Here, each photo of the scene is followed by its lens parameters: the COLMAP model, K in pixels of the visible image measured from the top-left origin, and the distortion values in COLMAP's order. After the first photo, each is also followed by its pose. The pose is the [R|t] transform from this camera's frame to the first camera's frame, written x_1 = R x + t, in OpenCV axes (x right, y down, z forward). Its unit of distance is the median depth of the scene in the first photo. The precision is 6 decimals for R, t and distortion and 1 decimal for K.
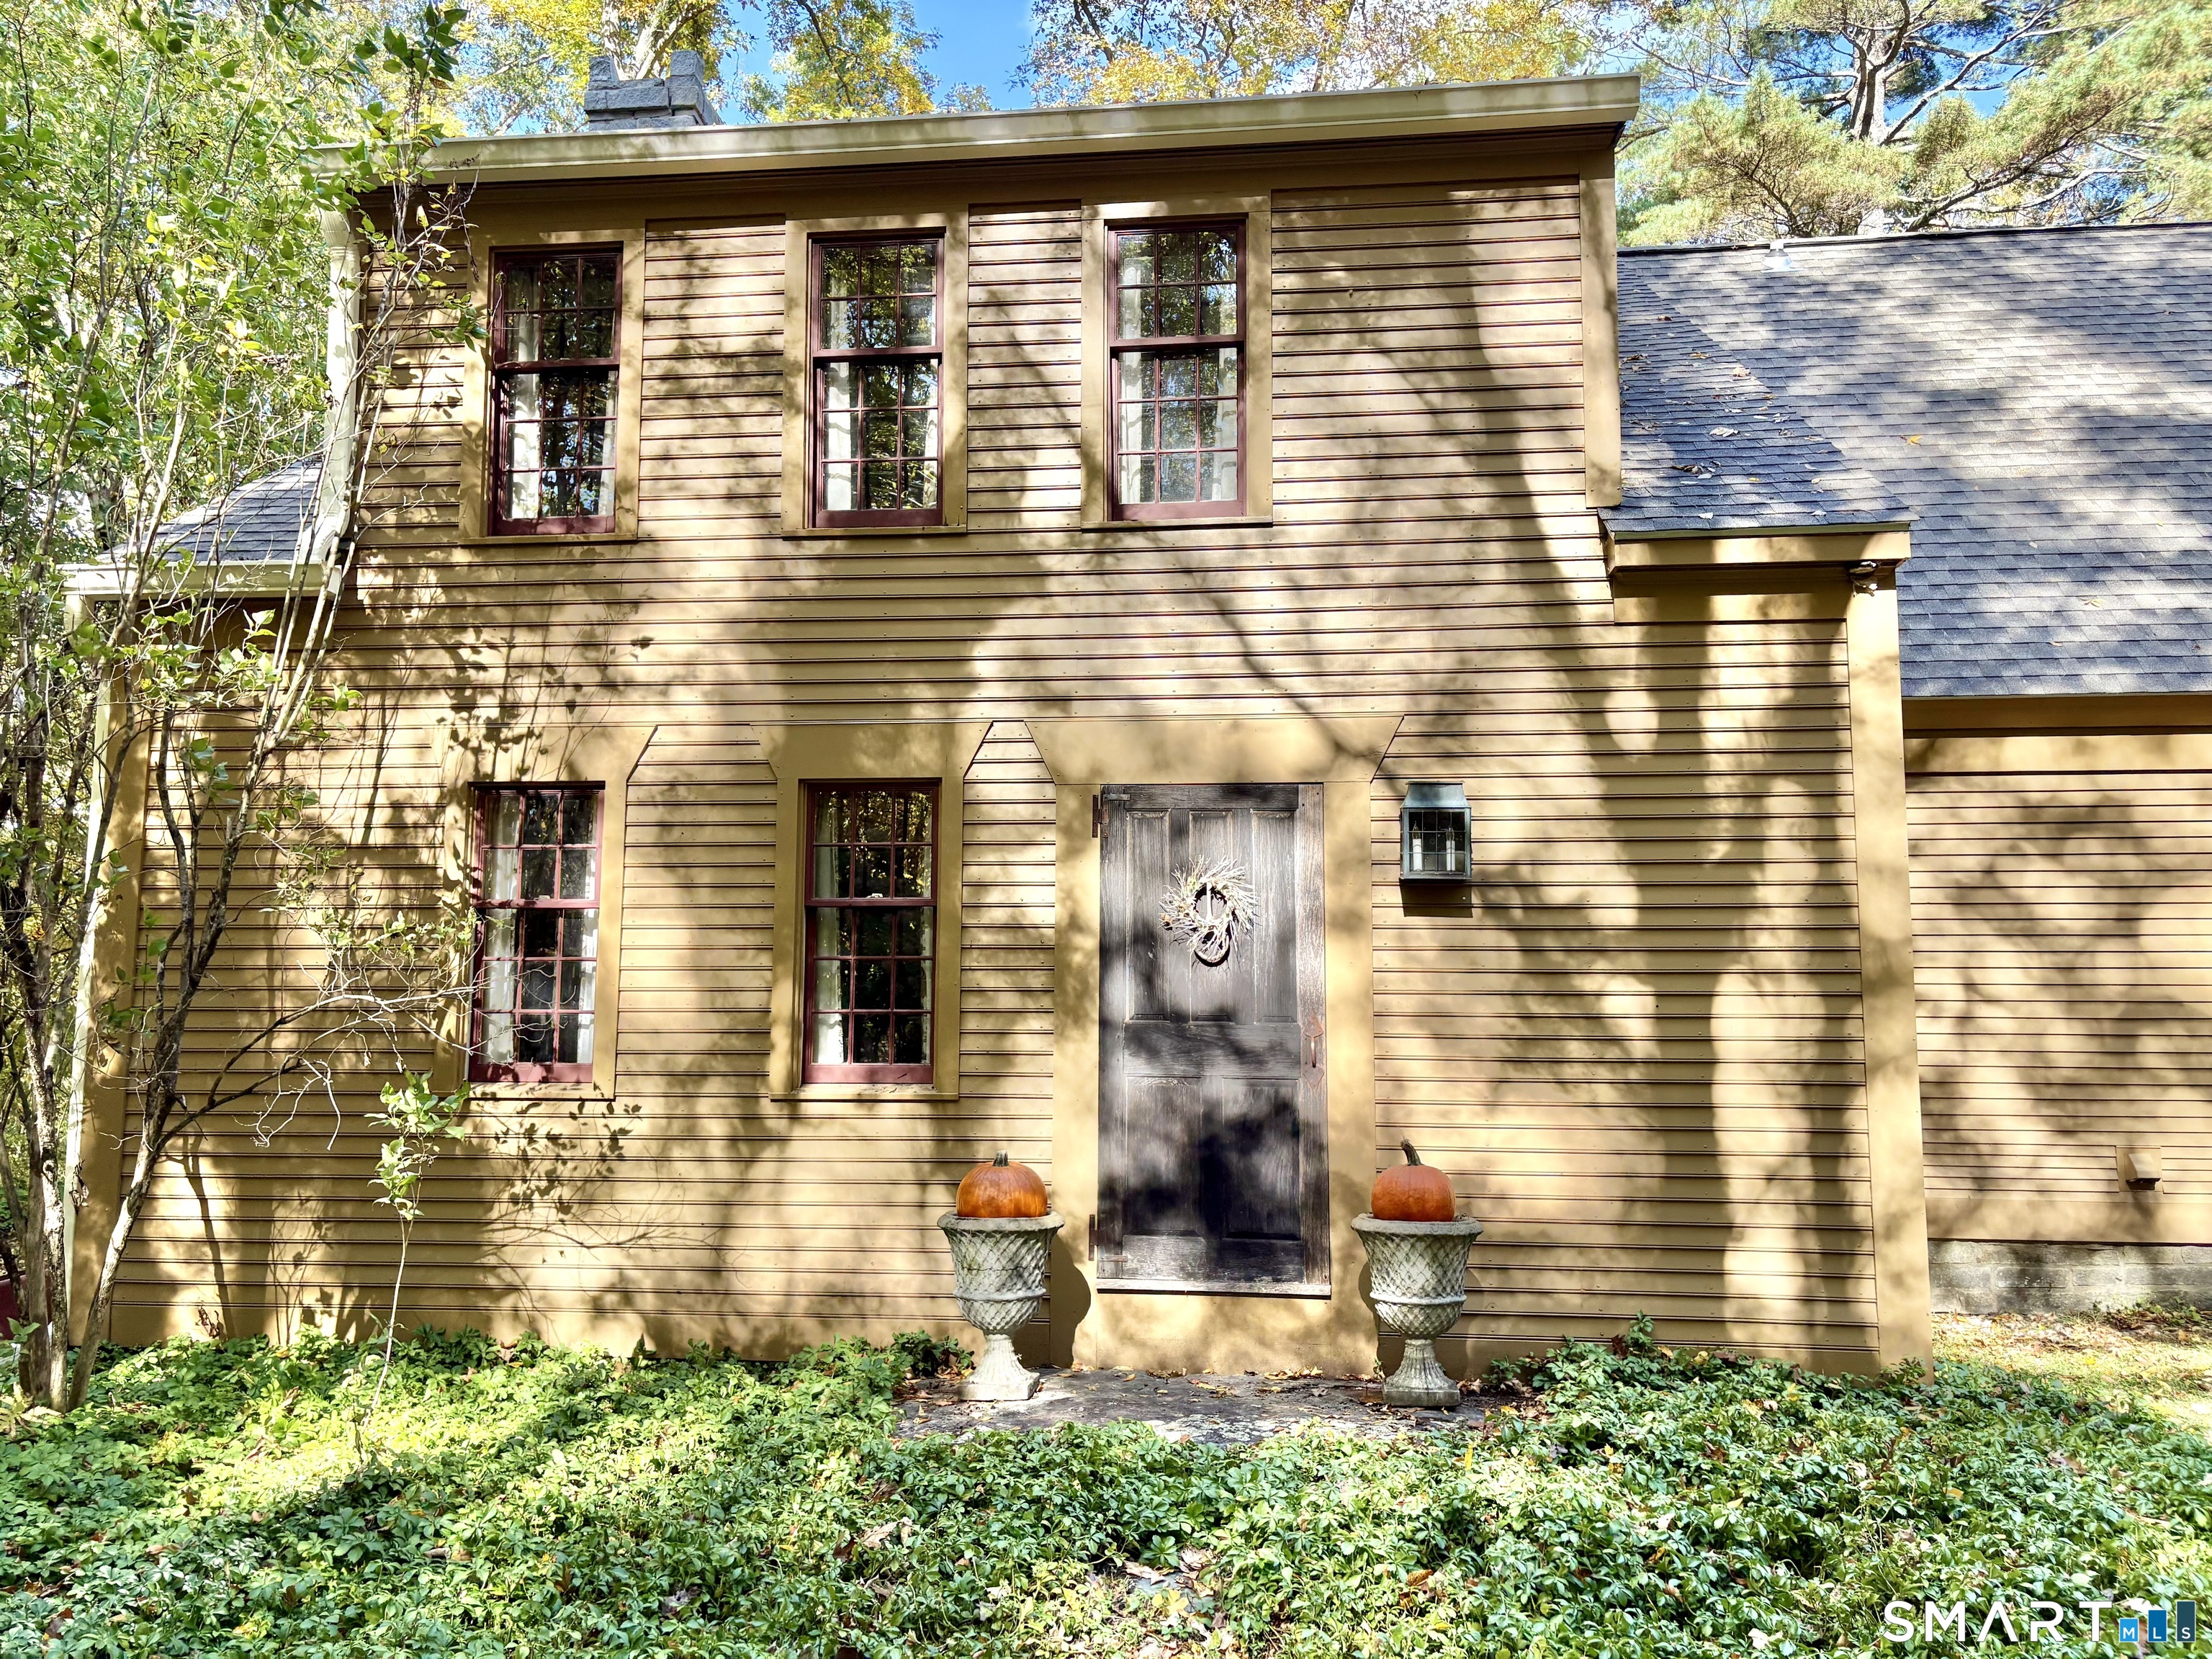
lens RADIAL K [[1663.5, 0, 1097.3], [0, 1663.5, 841.4], [0, 0, 1]] dist [0.067912, -0.082287]
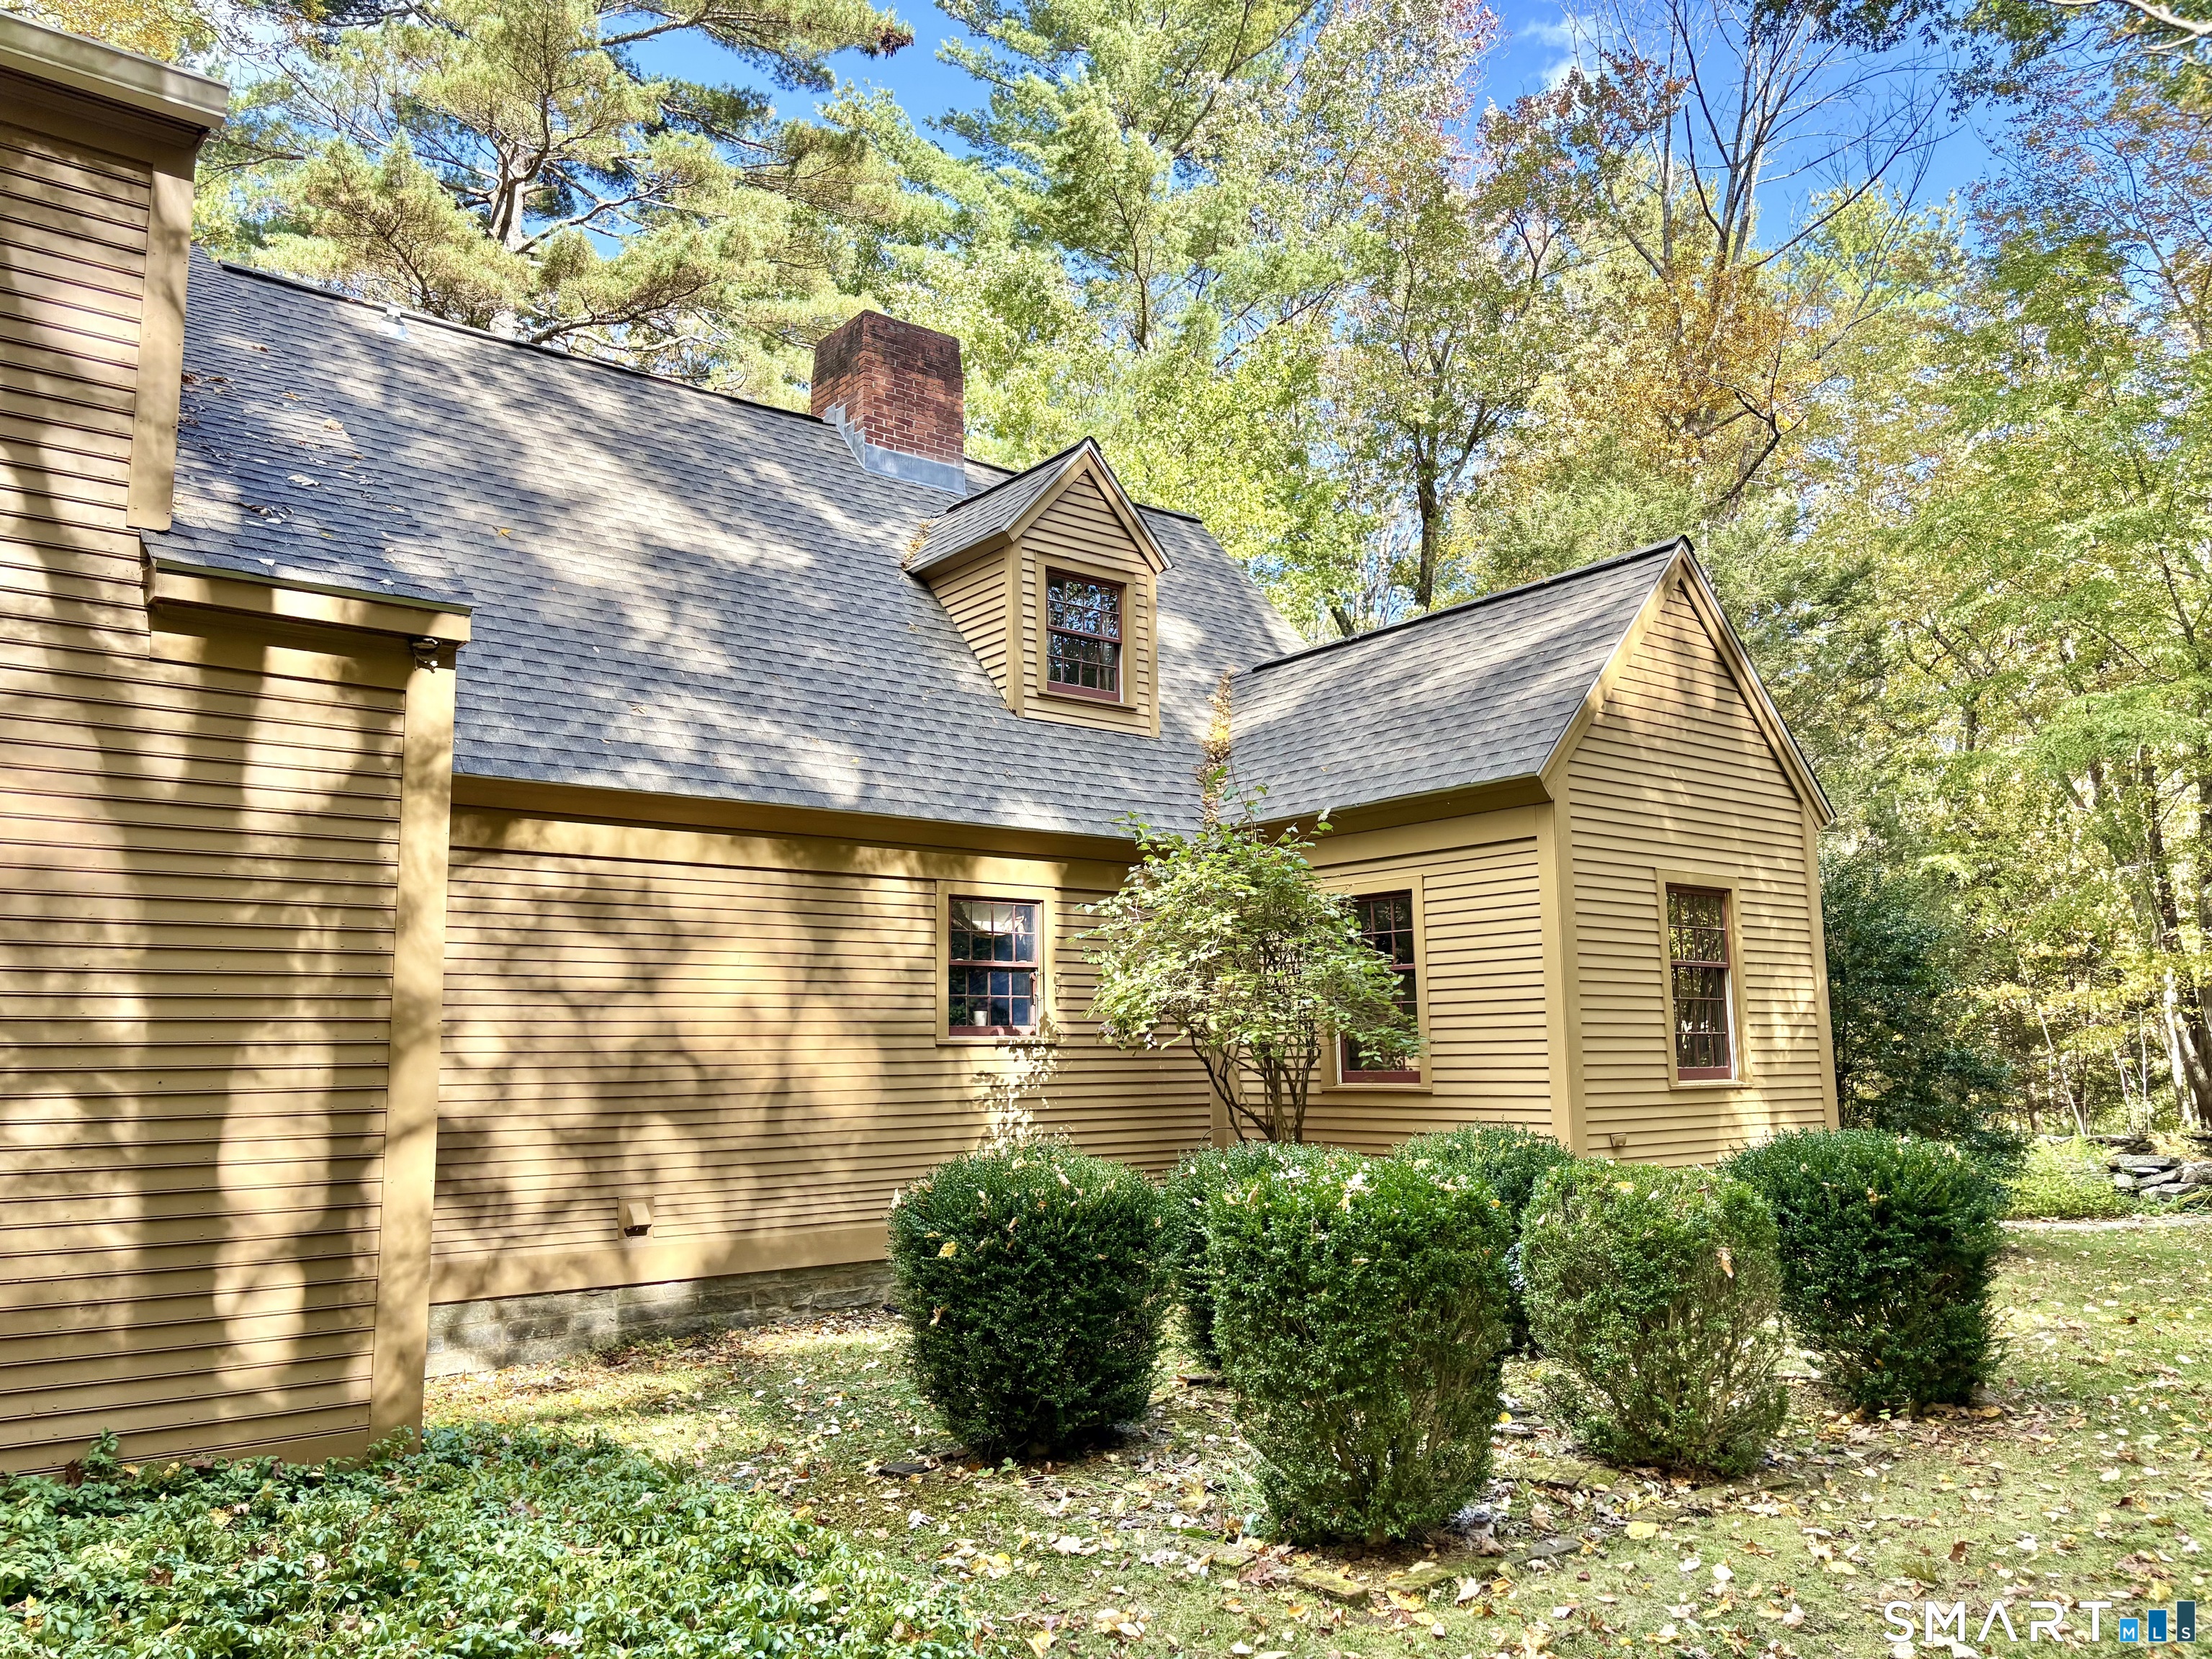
lens RADIAL K [[1663.5, 0, 1097.3], [0, 1663.5, 841.4], [0, 0, 1]] dist [0.067912, -0.082287]
pose [[0.702094, 0.079640, 0.707617, 0.031805], [-0.052404, 0.996810, -0.060193, -0.003634], [-0.710154, 0.005179, 0.704028, -0.002681]]
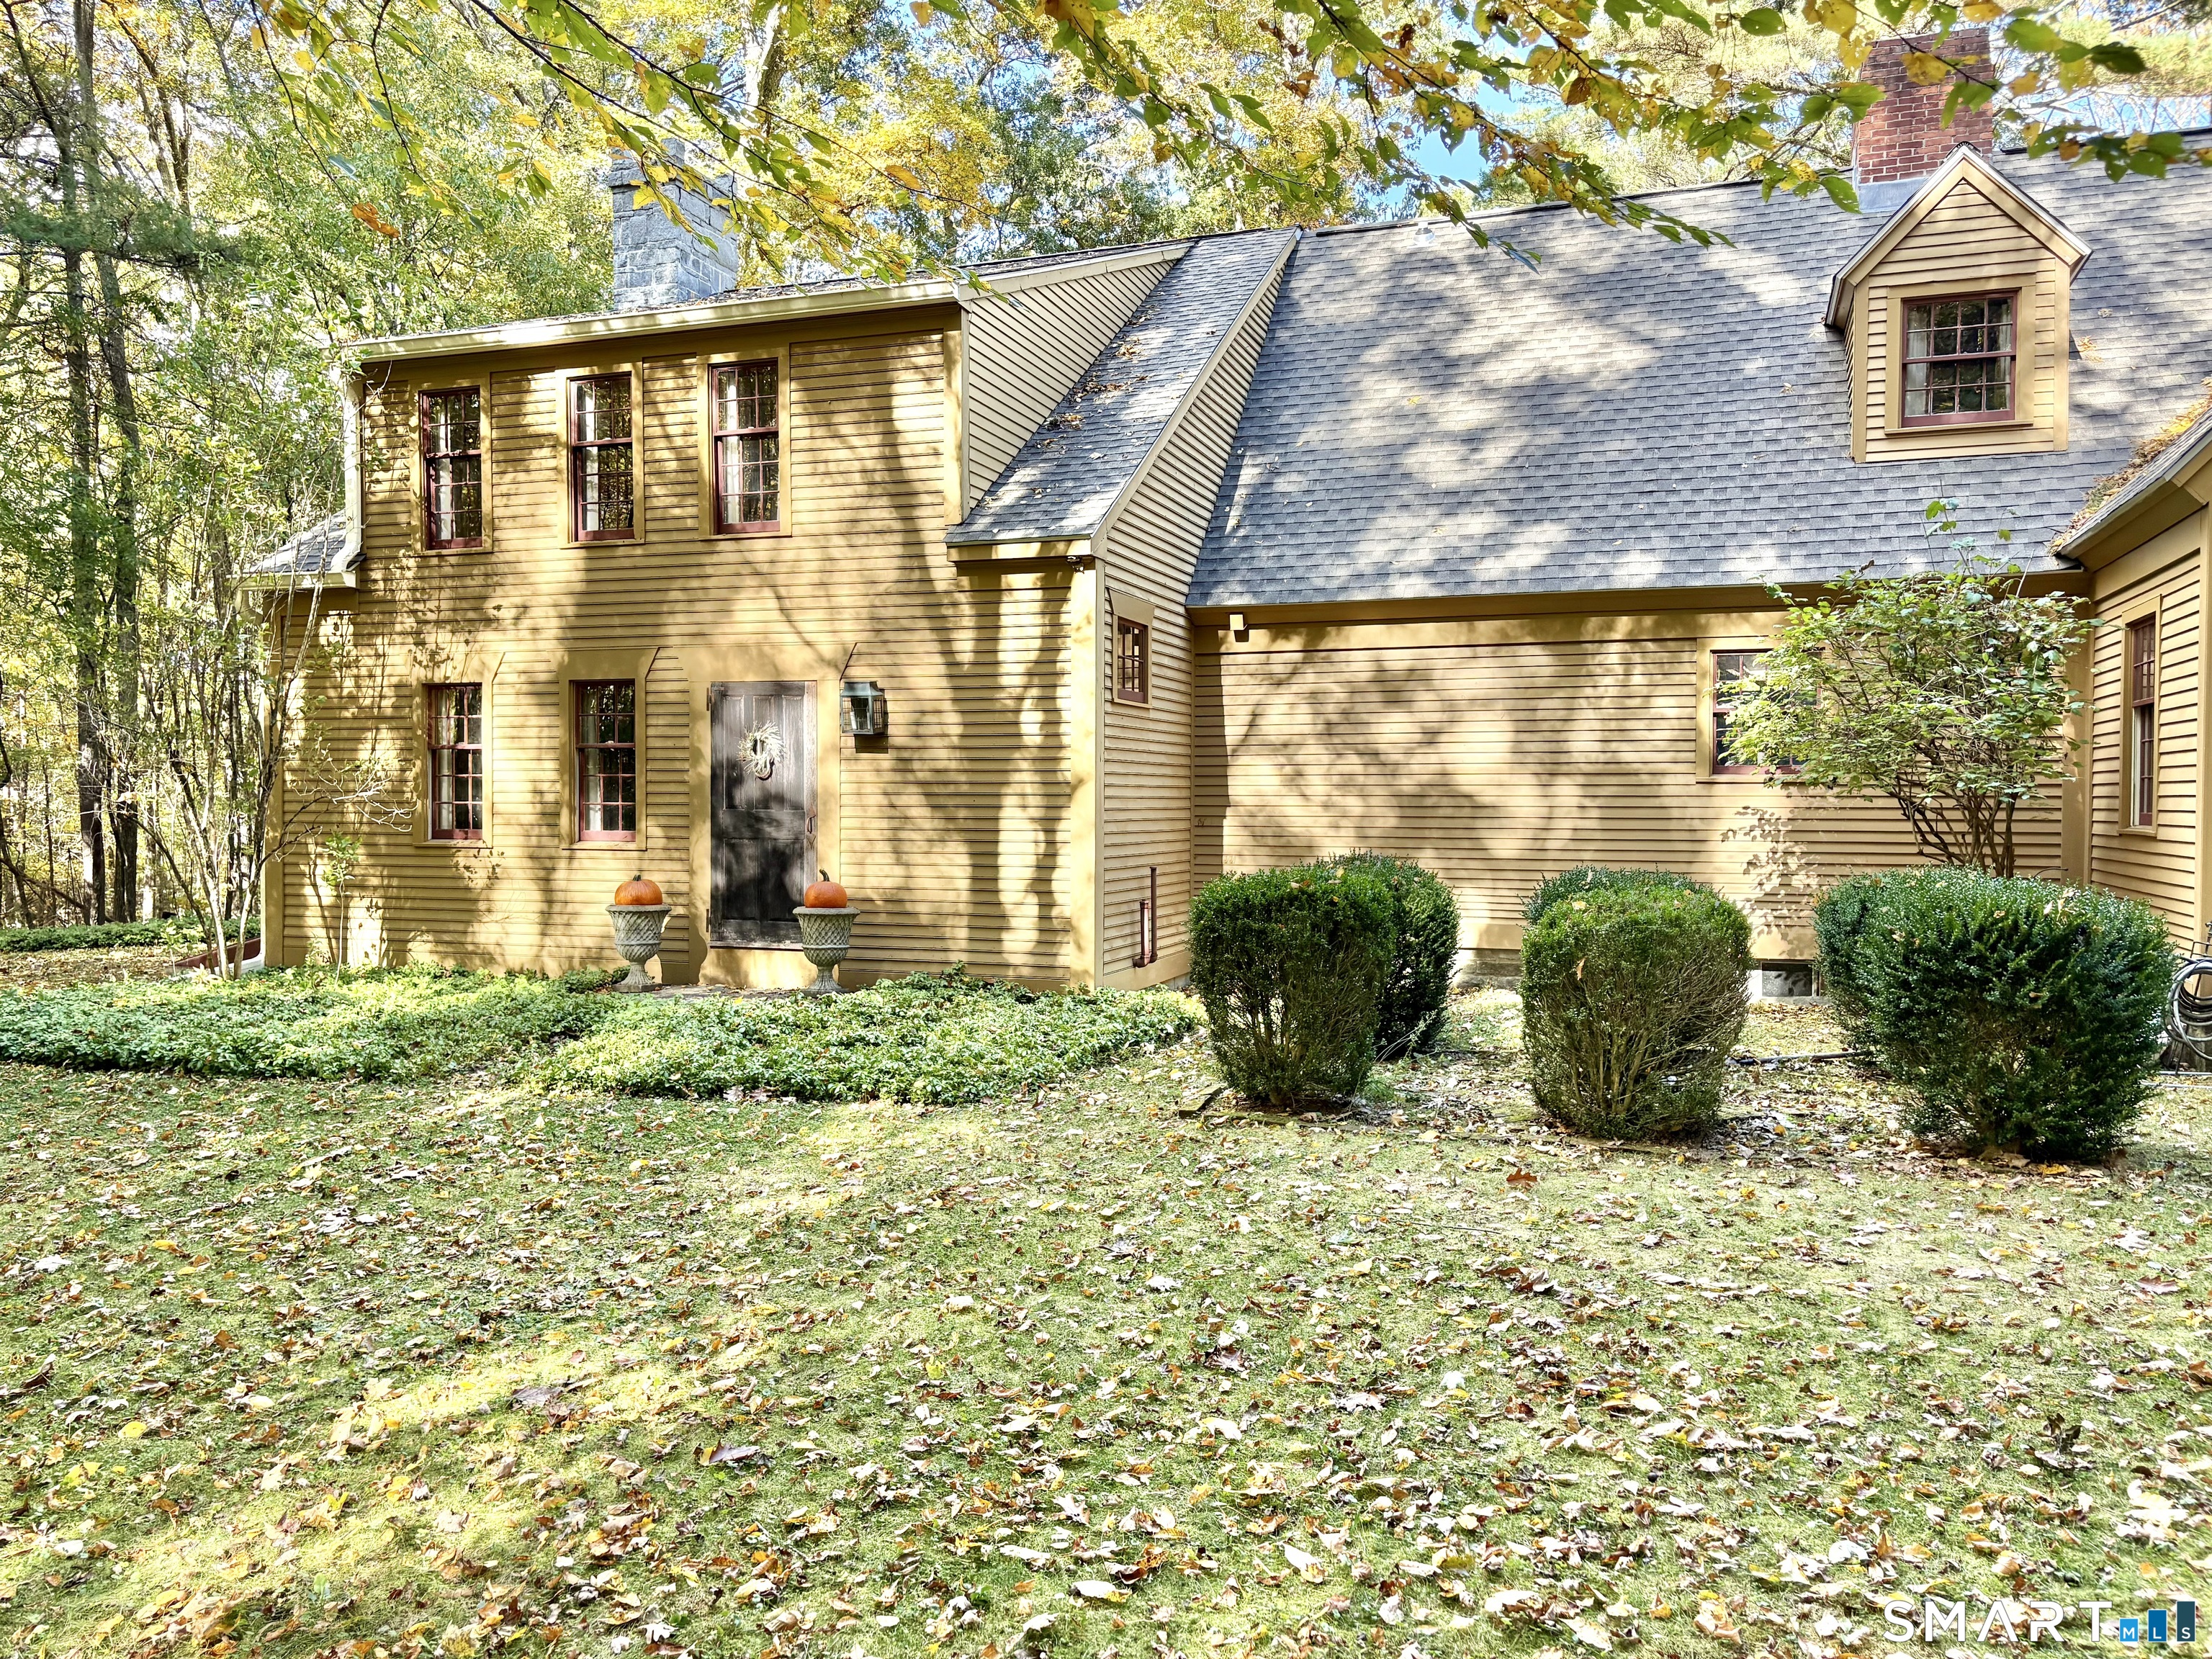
lens RADIAL K [[1663.5, 0, 1097.3], [0, 1663.5, 841.4], [0, 0, 1]] dist [0.067912, -0.082287]
pose [[0.972228, 0.005568, -0.233967, 0.921680], [0.024916, 0.991573, 0.127134, -0.090943], [0.232704, -0.129433, 0.963896, -0.775807]]
